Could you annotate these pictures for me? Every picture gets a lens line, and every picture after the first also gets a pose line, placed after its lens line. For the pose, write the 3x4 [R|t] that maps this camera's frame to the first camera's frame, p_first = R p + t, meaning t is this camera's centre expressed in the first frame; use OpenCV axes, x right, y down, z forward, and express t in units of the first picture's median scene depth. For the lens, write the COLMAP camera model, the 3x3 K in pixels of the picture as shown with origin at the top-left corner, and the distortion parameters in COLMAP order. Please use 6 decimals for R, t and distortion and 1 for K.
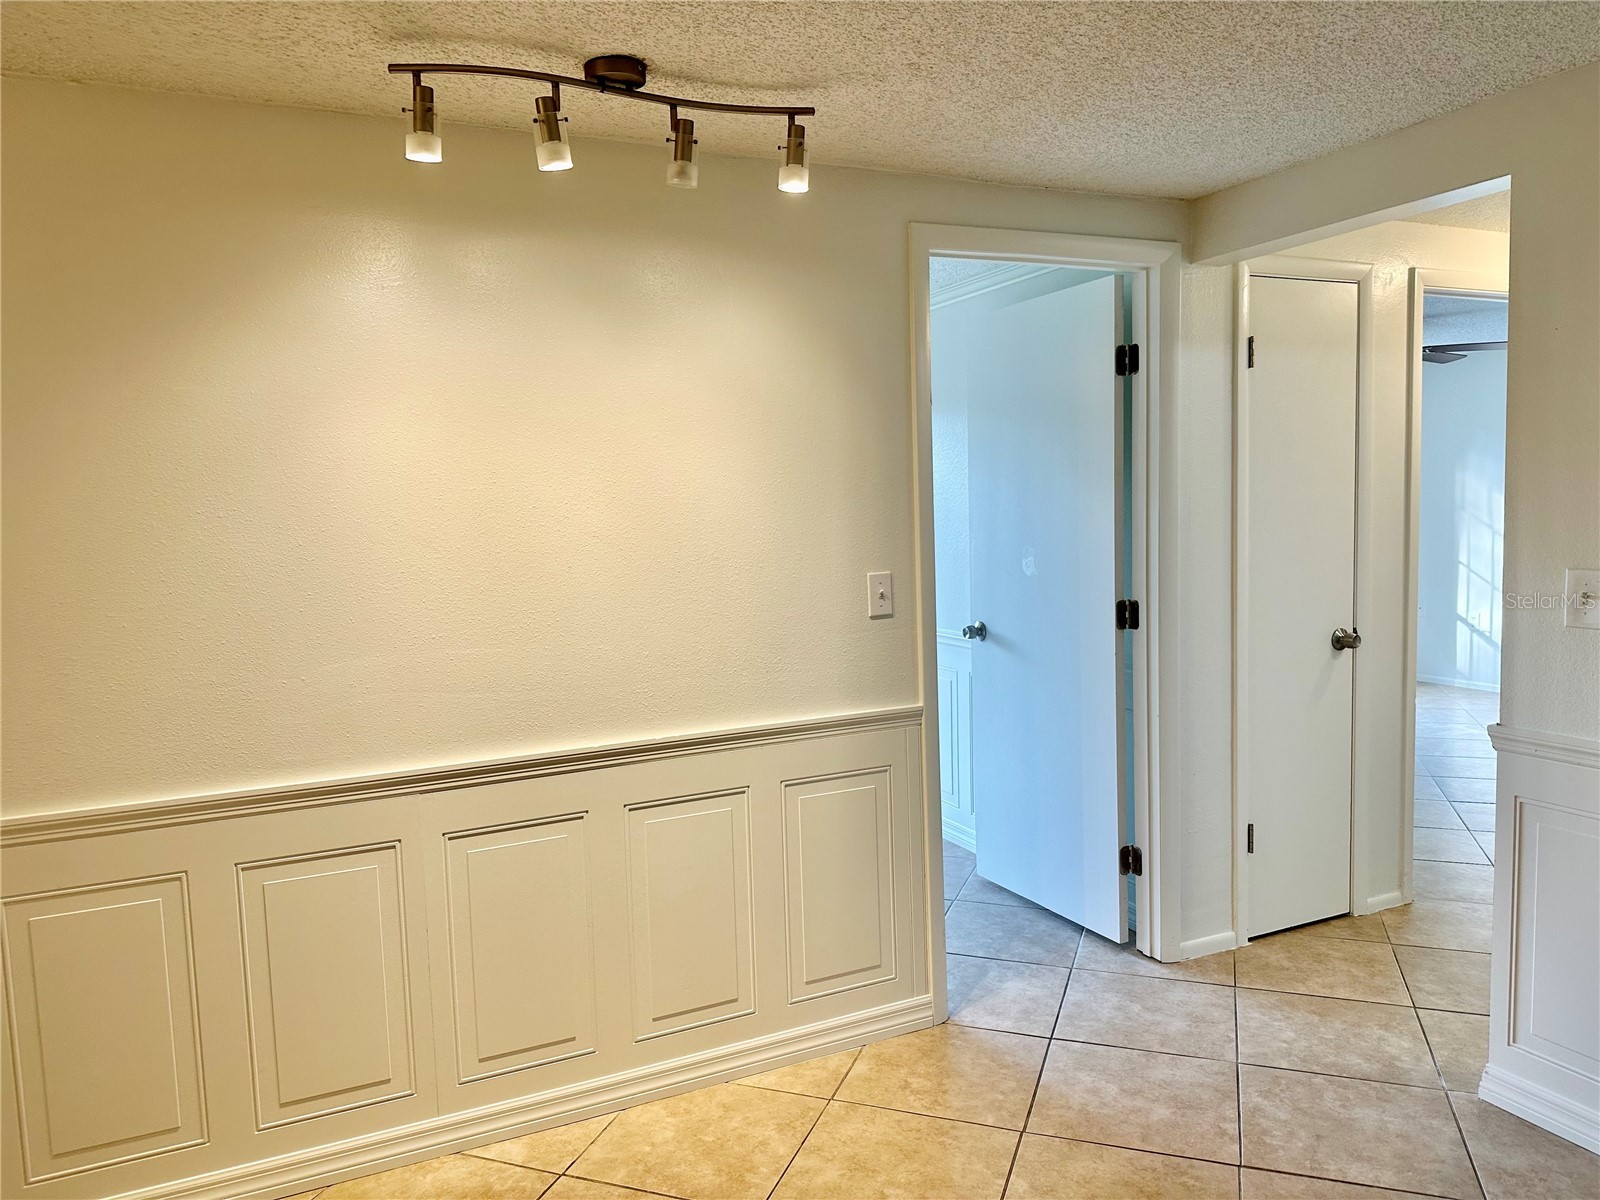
lens RADIAL K [[1122.6, 0, 801.8], [0, 1122.6, 599.2], [0, 0, 1]] dist [0.076371, -0.082336]
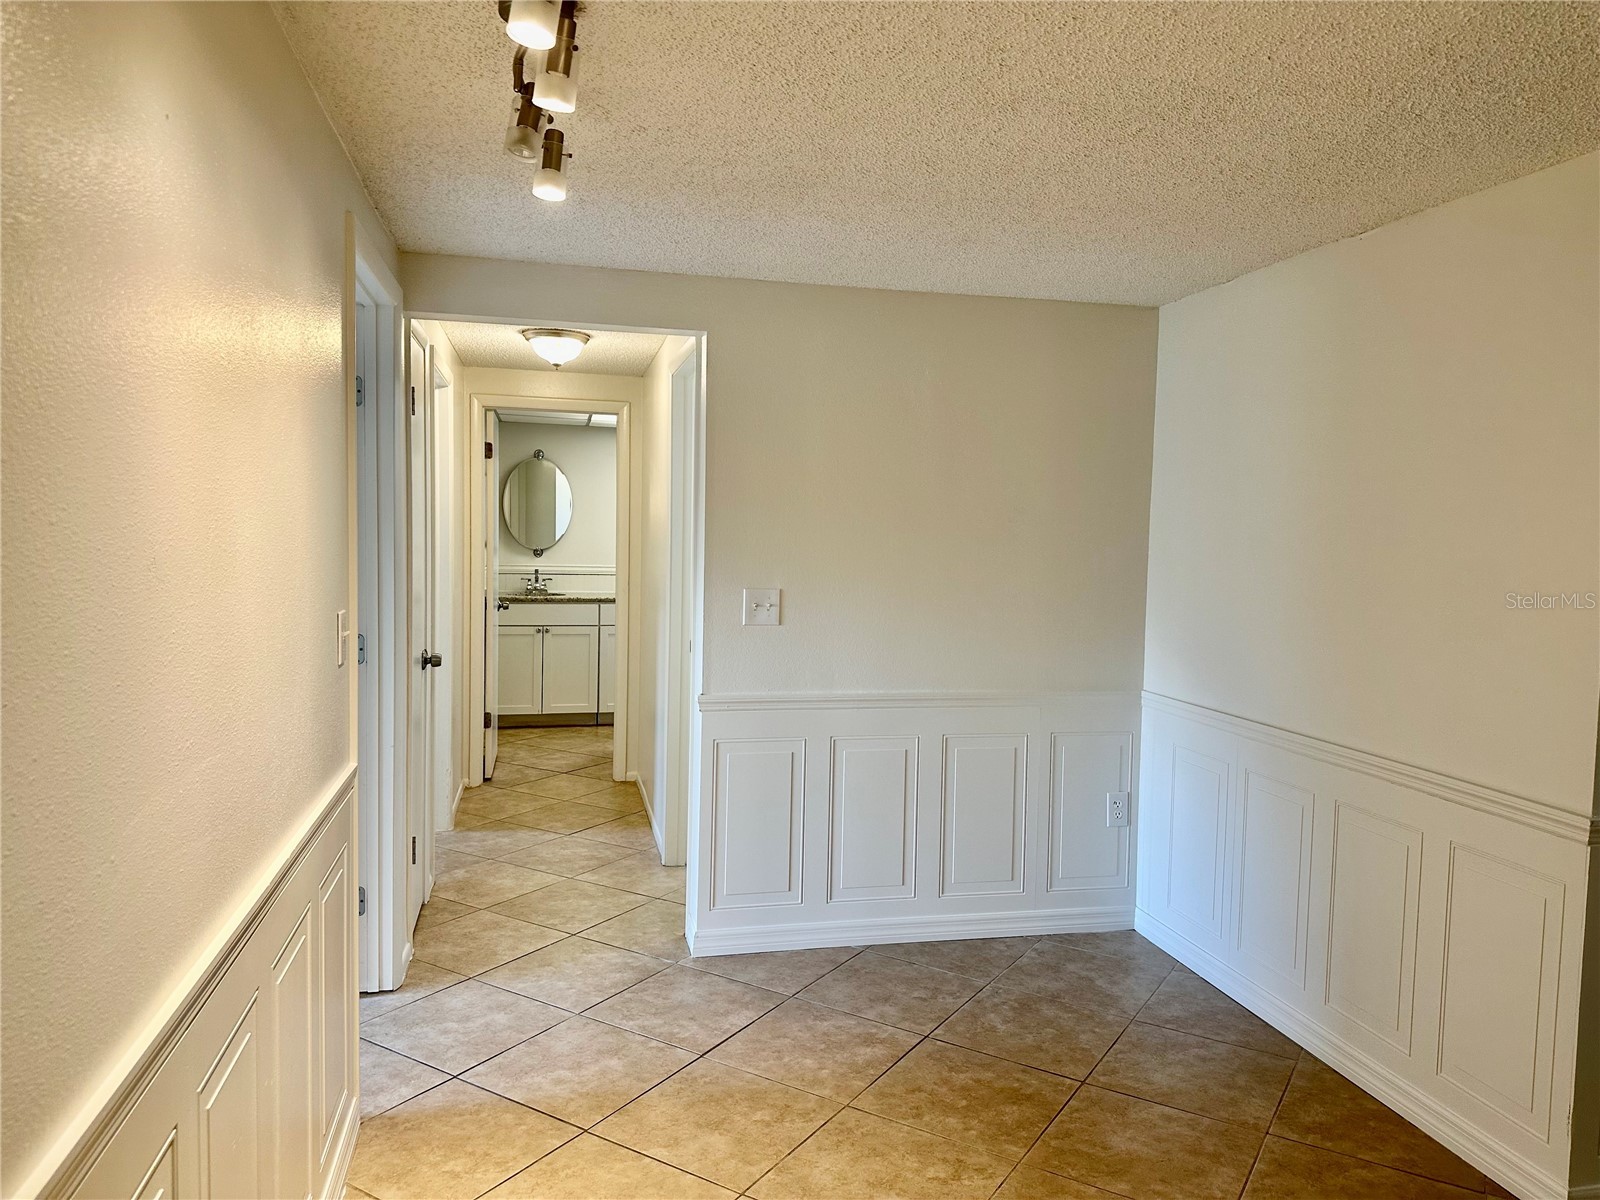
lens RADIAL K [[1122.6, 0, 801.8], [0, 1122.6, 599.2], [0, 0, 1]] dist [0.076371, -0.082336]
pose [[0.222838, -0.025741, 0.974516, -0.704181], [0.057160, 0.998276, 0.013298, -0.024363], [-0.973178, 0.052740, 0.223925, 0.492061]]
